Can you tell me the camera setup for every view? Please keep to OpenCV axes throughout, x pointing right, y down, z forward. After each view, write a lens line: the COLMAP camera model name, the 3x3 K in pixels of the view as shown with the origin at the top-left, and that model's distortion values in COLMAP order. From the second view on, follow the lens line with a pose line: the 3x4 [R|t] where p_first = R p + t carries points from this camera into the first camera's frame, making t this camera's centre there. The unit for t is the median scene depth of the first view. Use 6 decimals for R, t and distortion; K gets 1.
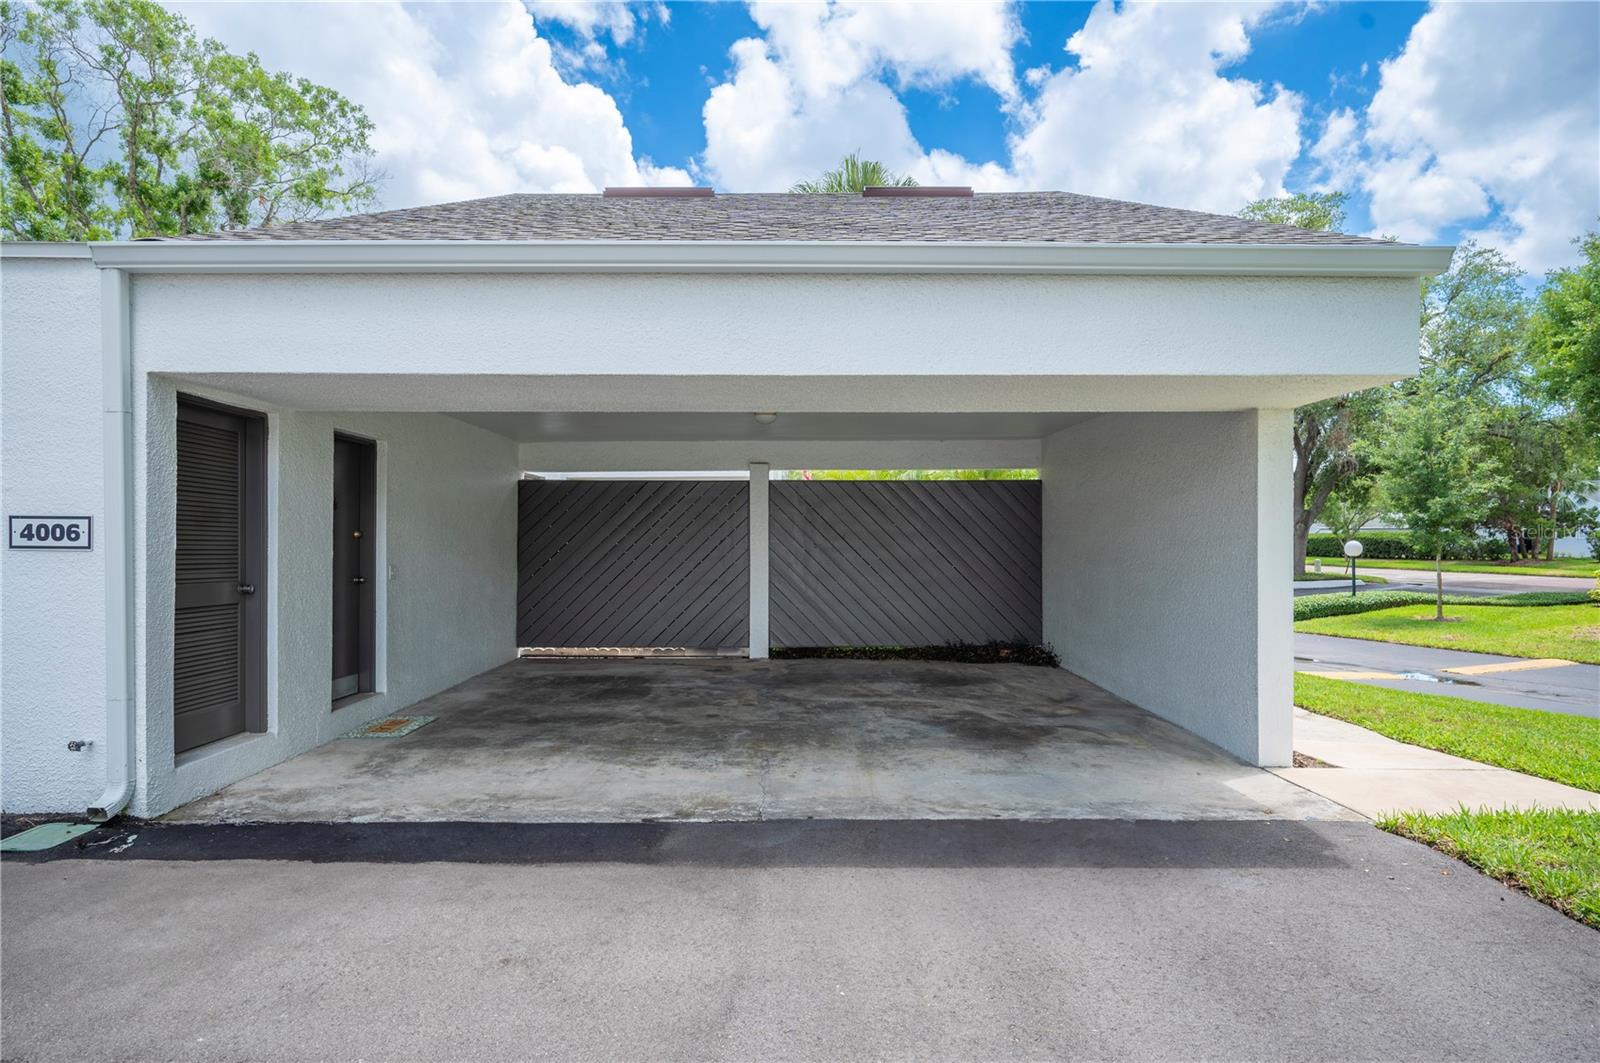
lens RADIAL K [[945.1, 0, 808.9], [0, 945.1, 549.0], [0, 0, 1]] dist [0.006149, 0.002510]
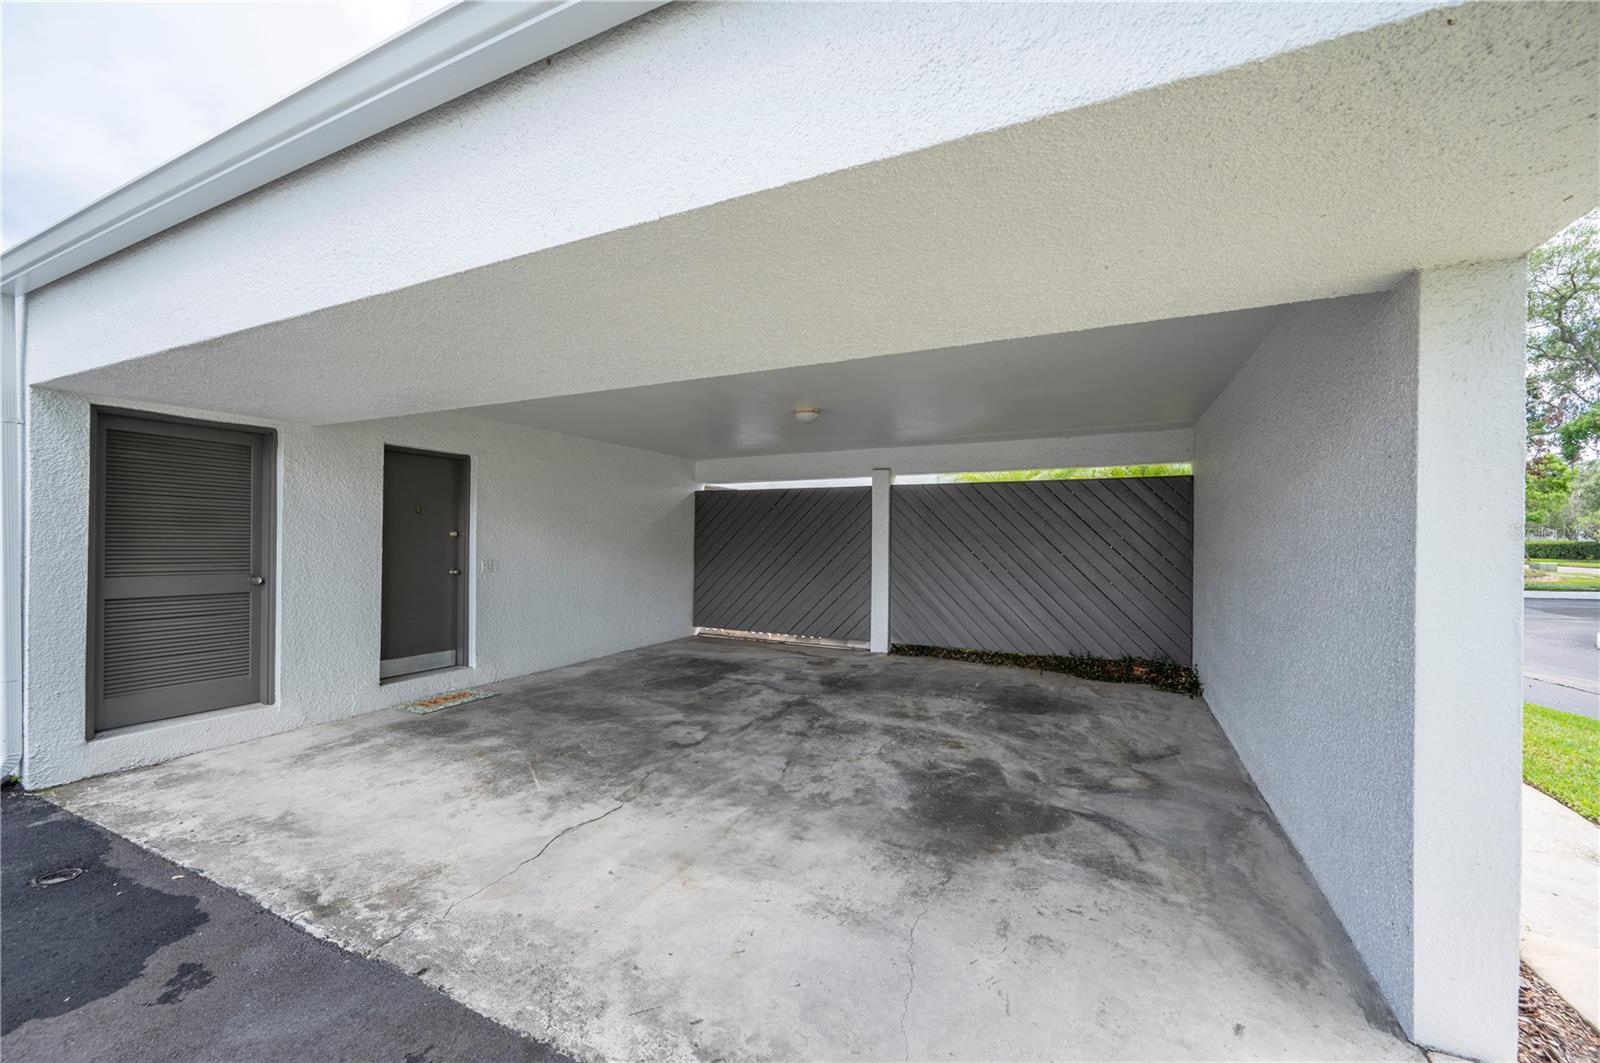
lens RADIAL K [[632.7, 0, 809.8], [0, 632.7, 541.6], [0, 0, 1]] dist [0.000158, -0.000064]
pose [[0.894420, 0.008915, -0.447140, 0.194813], [-0.012189, 0.999916, -0.004446, -0.005332], [0.447062, 0.009427, 0.894453, 0.330396]]
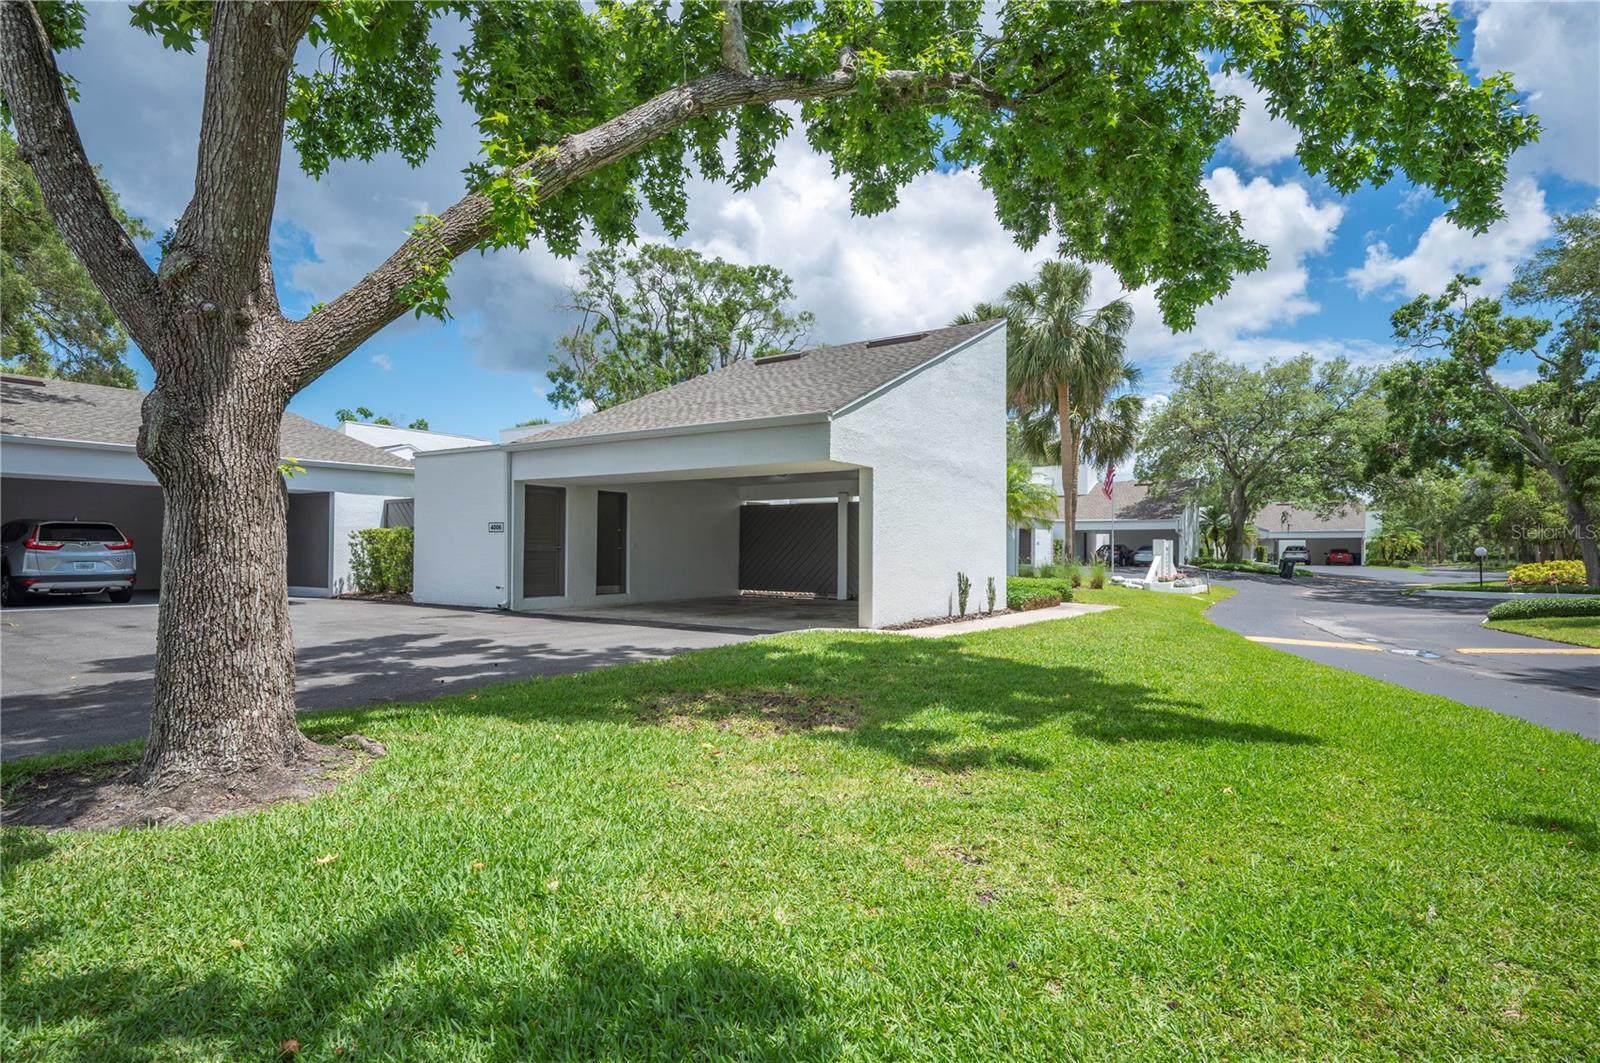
lens RADIAL K [[954.2, 0, 800.0], [0, 954.2, 531.5], [0, 0, 1]] dist [0.026074, -0.001646]
pose [[0.805210, -0.008296, -0.592932, 0.967610], [-0.012939, 0.999418, -0.031555, 0.042136], [0.592848, 0.033080, 0.804634, -0.520723]]
